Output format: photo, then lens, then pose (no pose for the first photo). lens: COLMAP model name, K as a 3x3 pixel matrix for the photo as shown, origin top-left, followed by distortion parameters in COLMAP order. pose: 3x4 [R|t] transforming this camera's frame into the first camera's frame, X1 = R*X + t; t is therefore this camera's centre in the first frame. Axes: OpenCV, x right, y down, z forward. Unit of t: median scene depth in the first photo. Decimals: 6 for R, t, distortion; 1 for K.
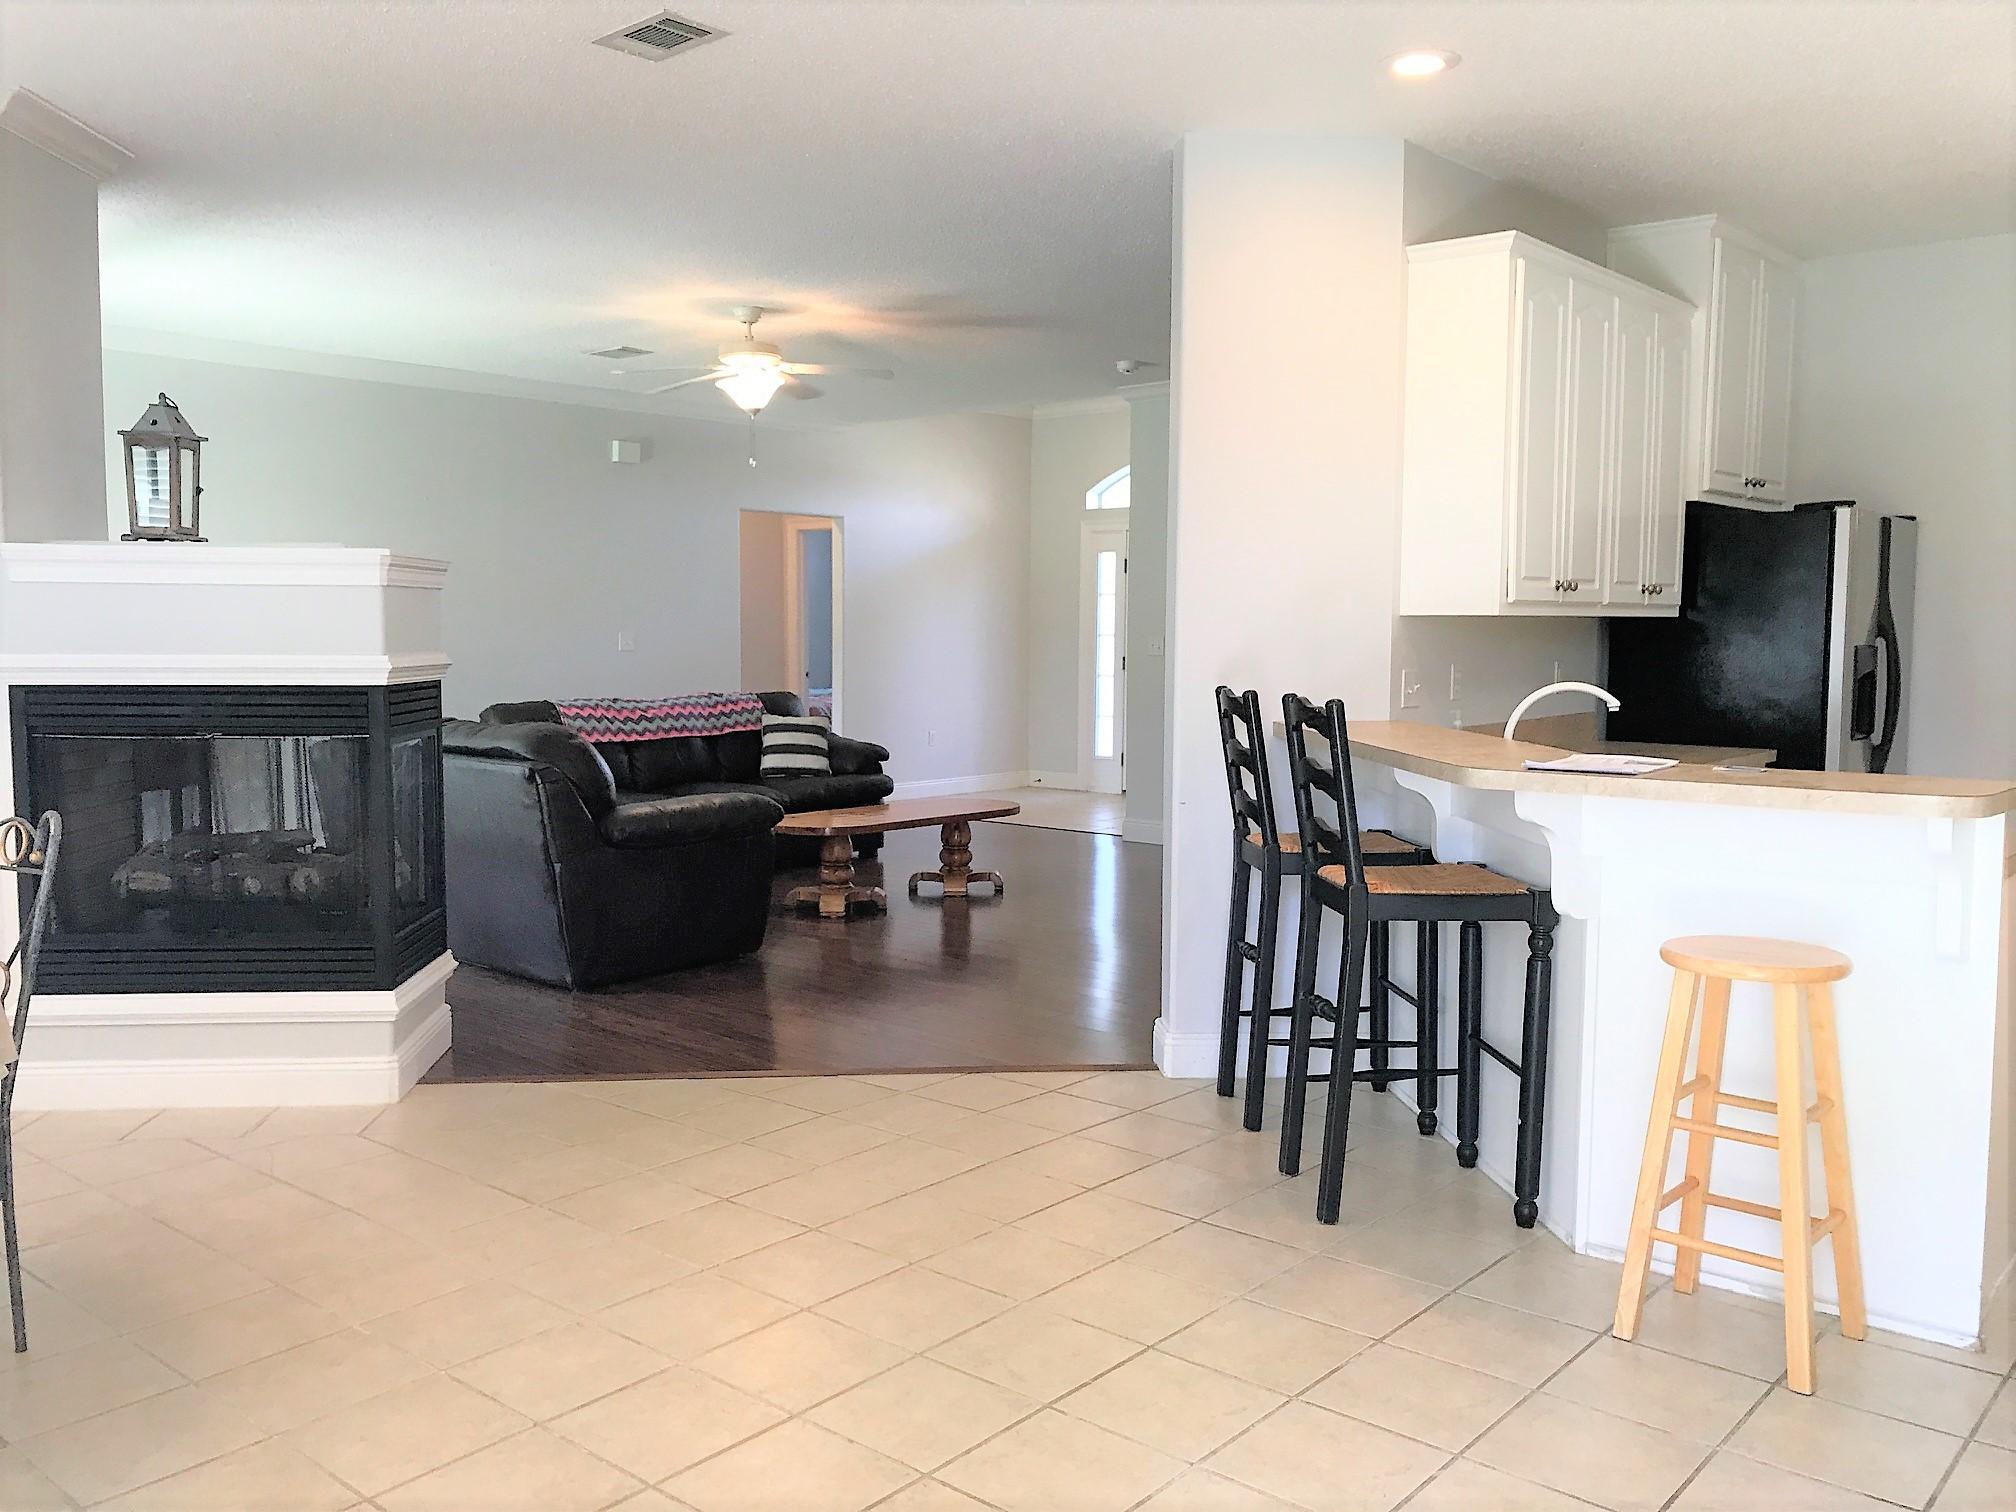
lens RADIAL K [[1674.9, 0, 997.8], [0, 1674.9, 745.5], [0, 0, 1]] dist [0.095208, -0.178600]
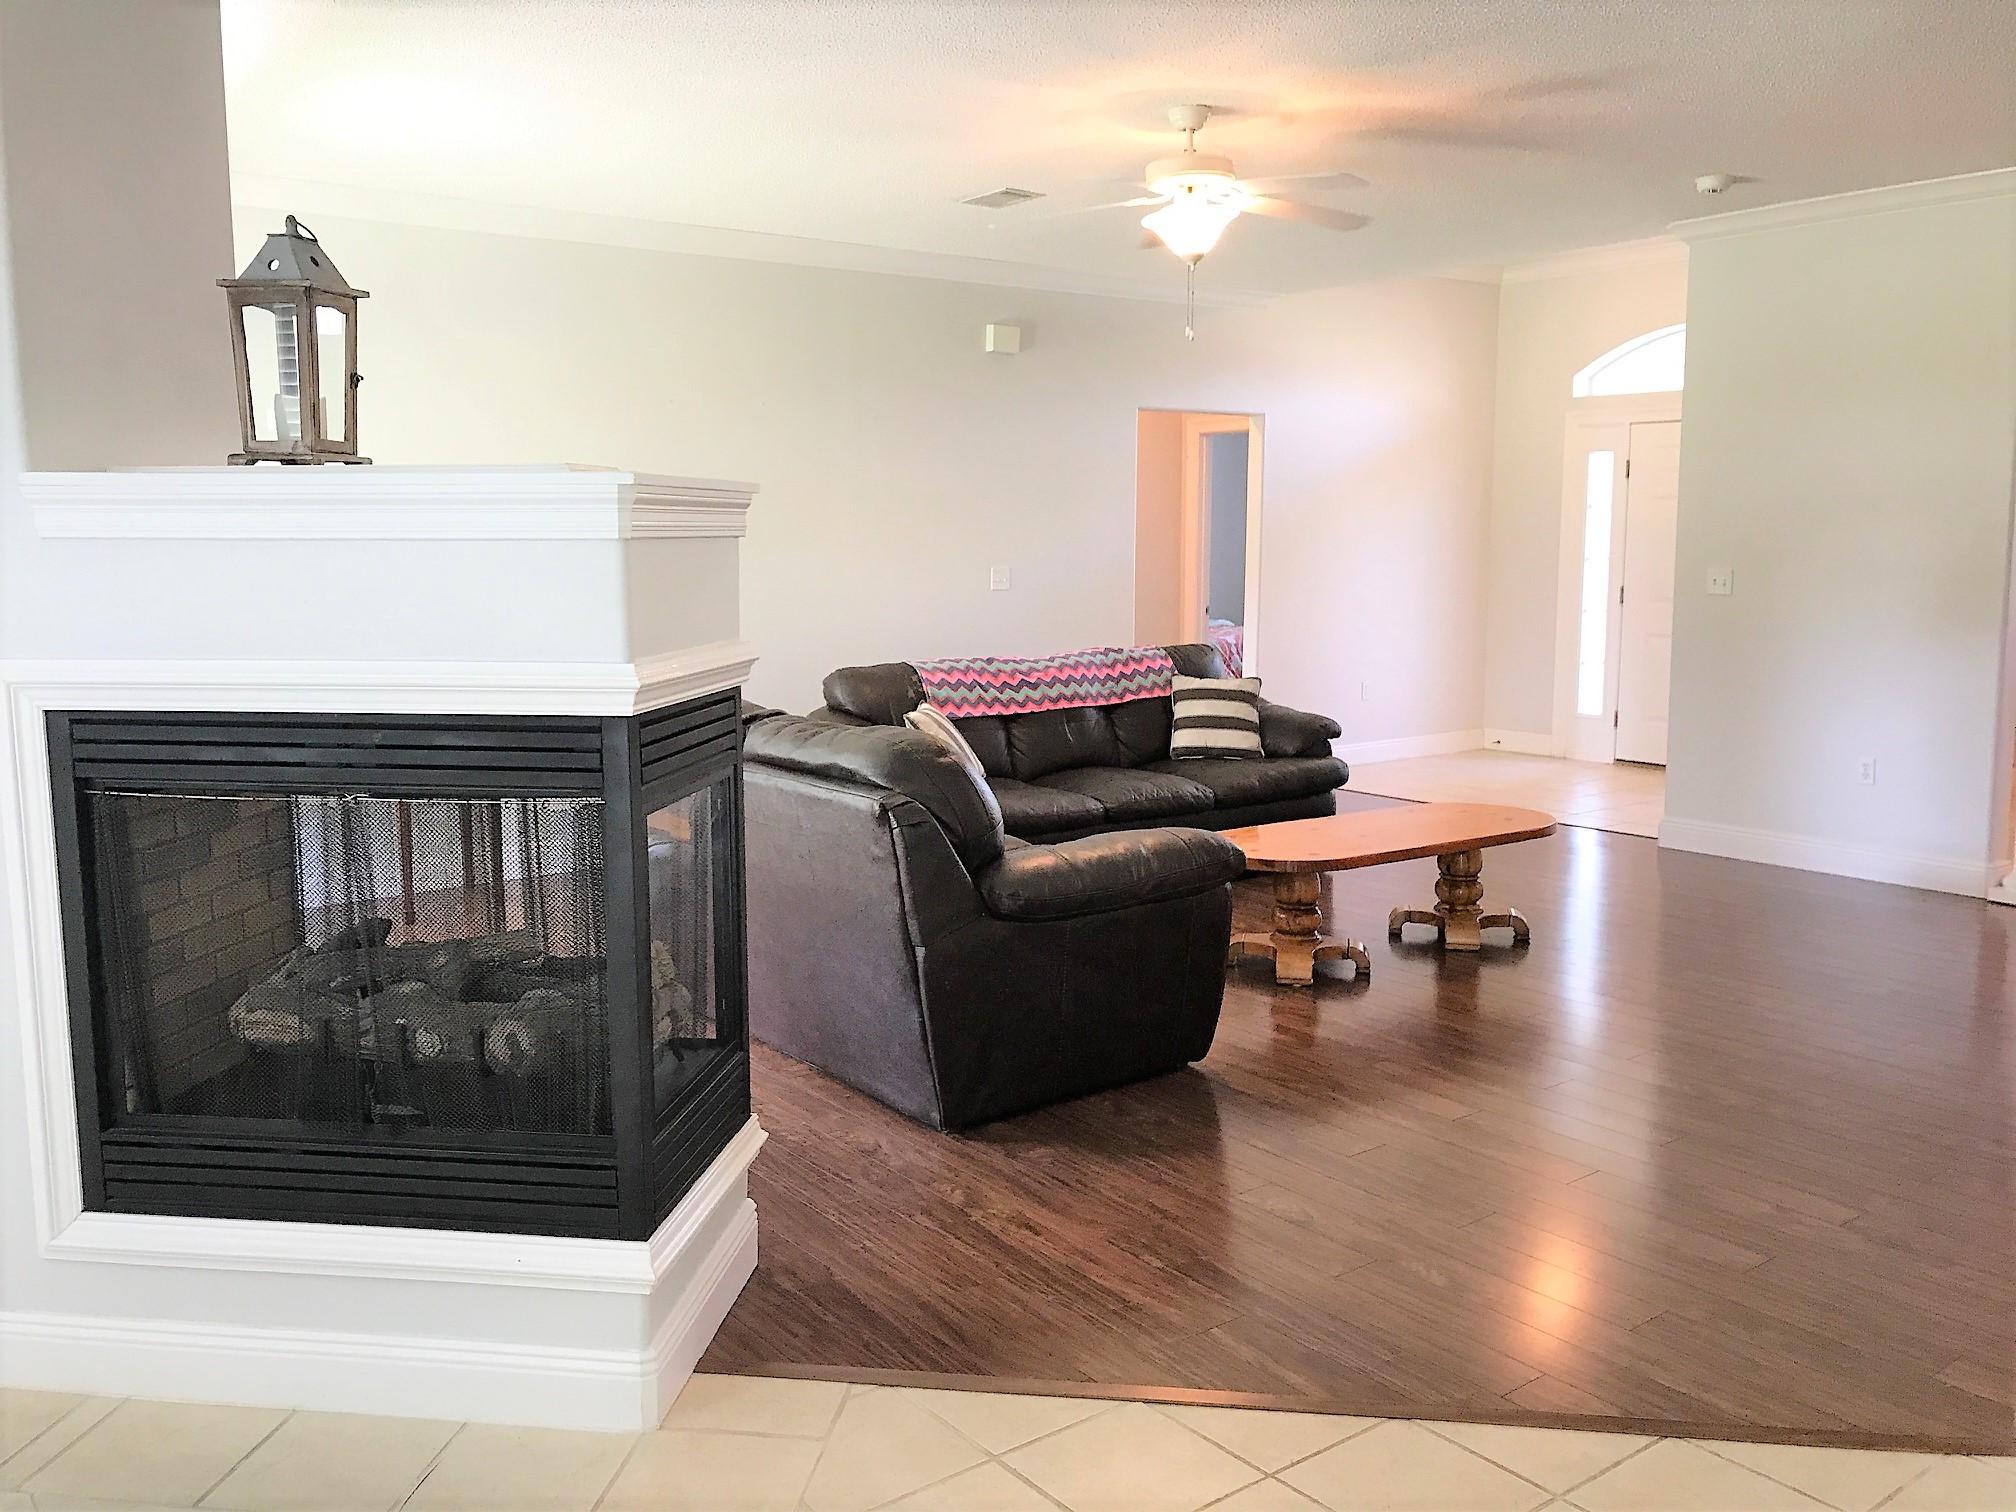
lens RADIAL K [[1656.9, 0, 975.8], [0, 1656.9, 744.5], [0, 0, 1]] dist [0.155647, -0.403031]
pose [[0.975999, 0.018677, -0.216974, -0.066727], [-0.007051, 0.998503, 0.054234, -0.029658], [0.217662, -0.051402, 0.974670, 0.250087]]
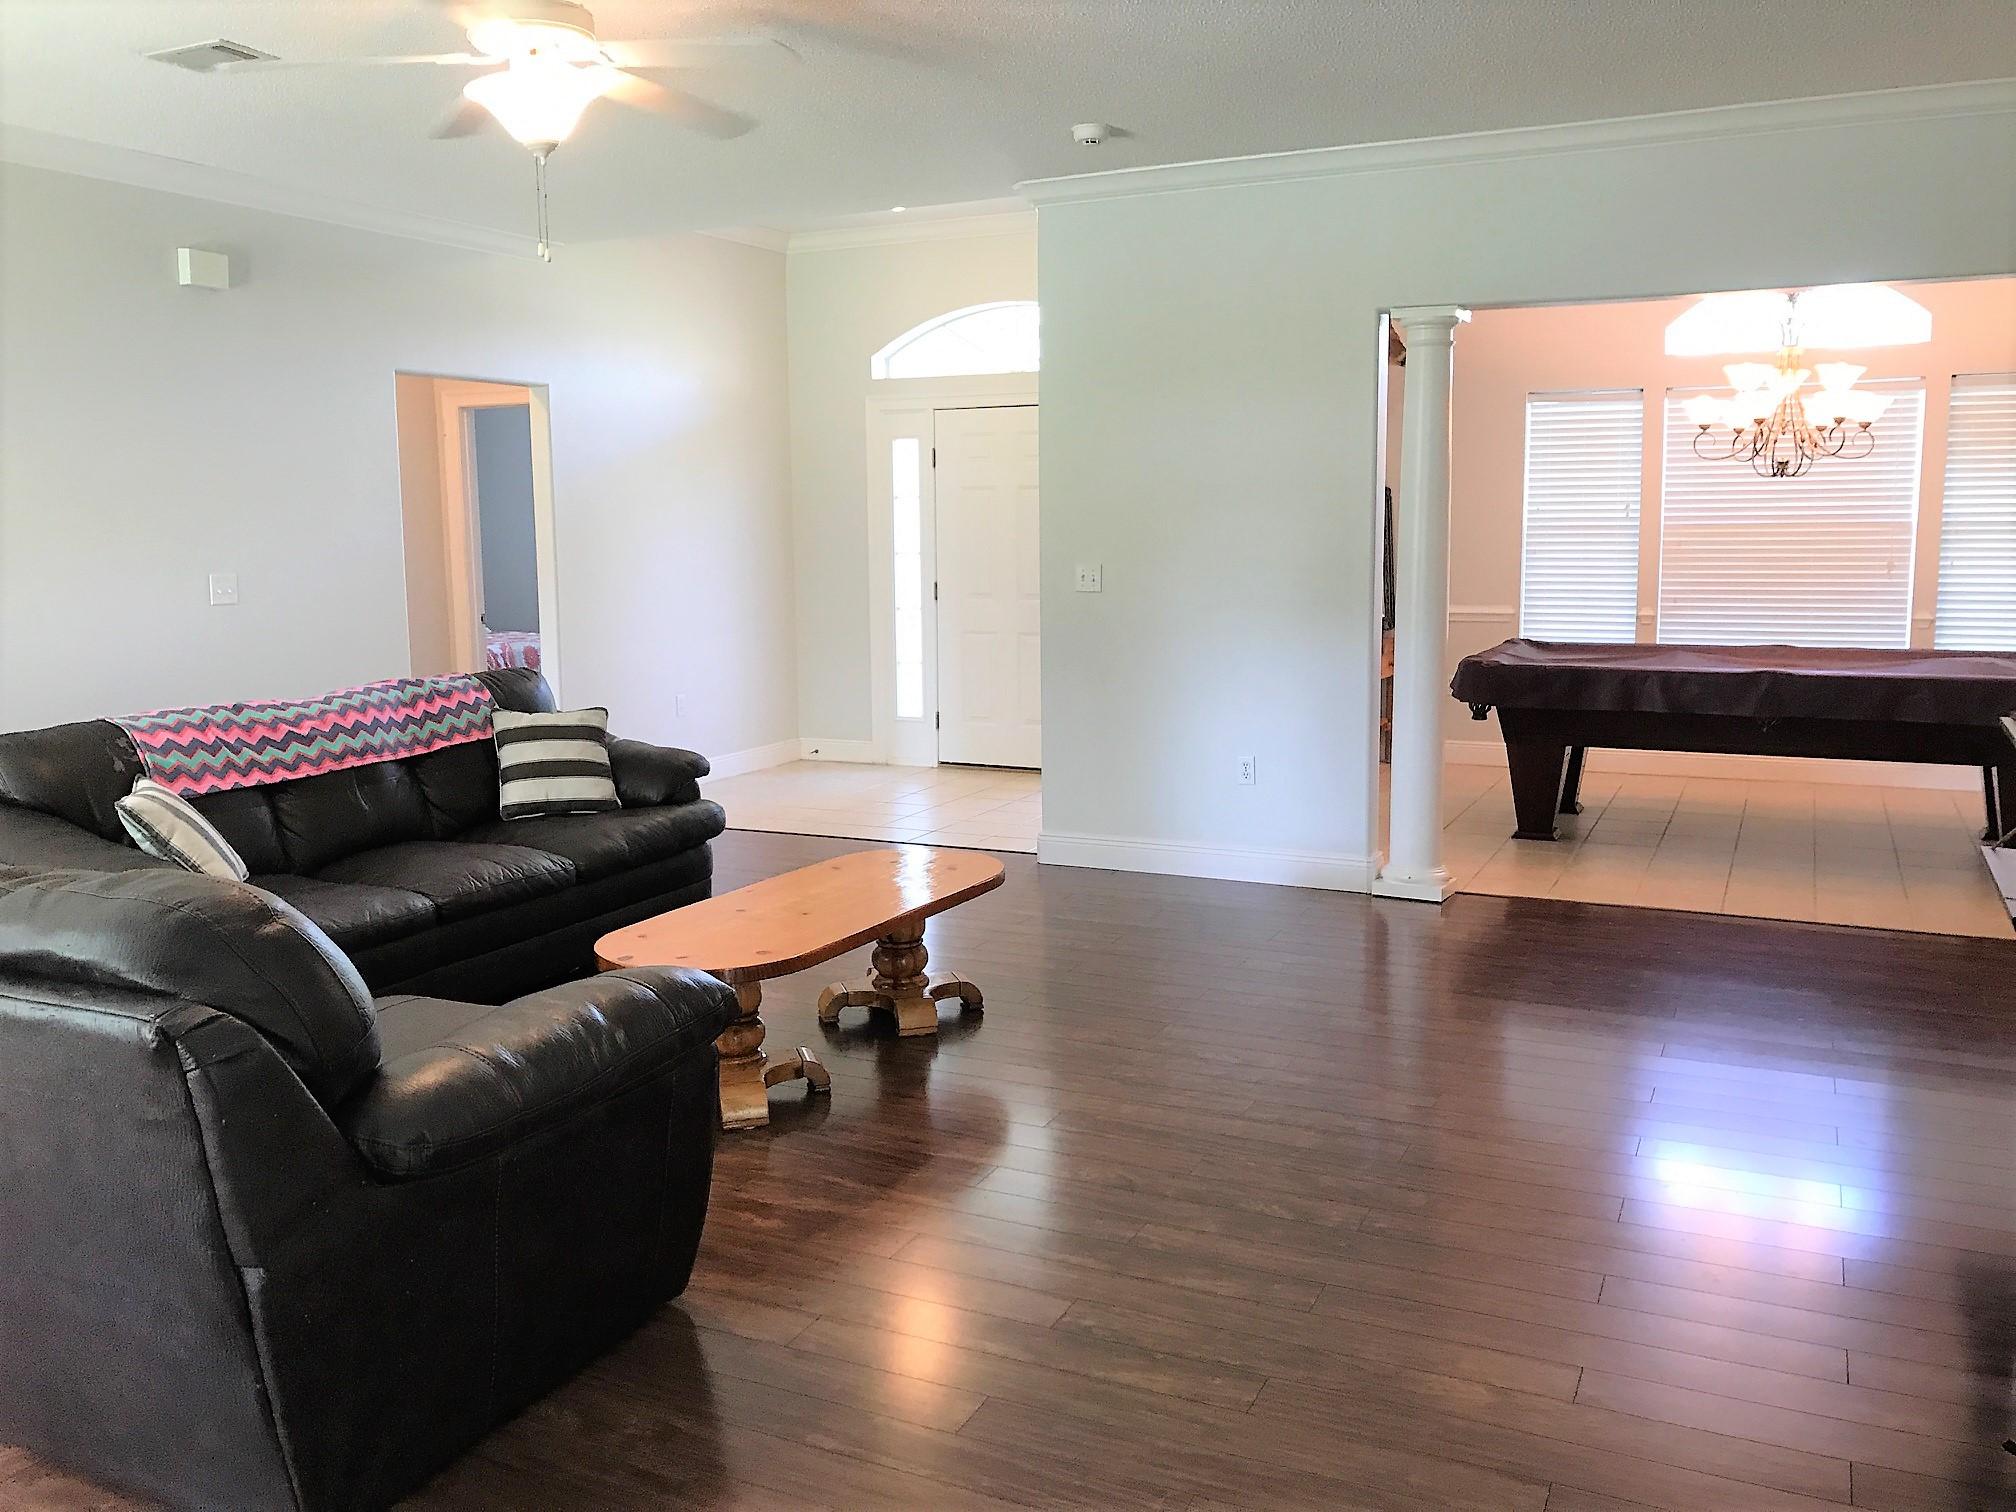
lens RADIAL K [[1687.6, 0, 999.6], [0, 1687.6, 739.0], [0, 0, 1]] dist [0.014275, 0.005712]
pose [[0.966366, -0.050446, 0.252174, -0.126281], [0.035634, 0.997379, 0.062965, -0.042828], [-0.254690, -0.051861, 0.965631, 0.400141]]
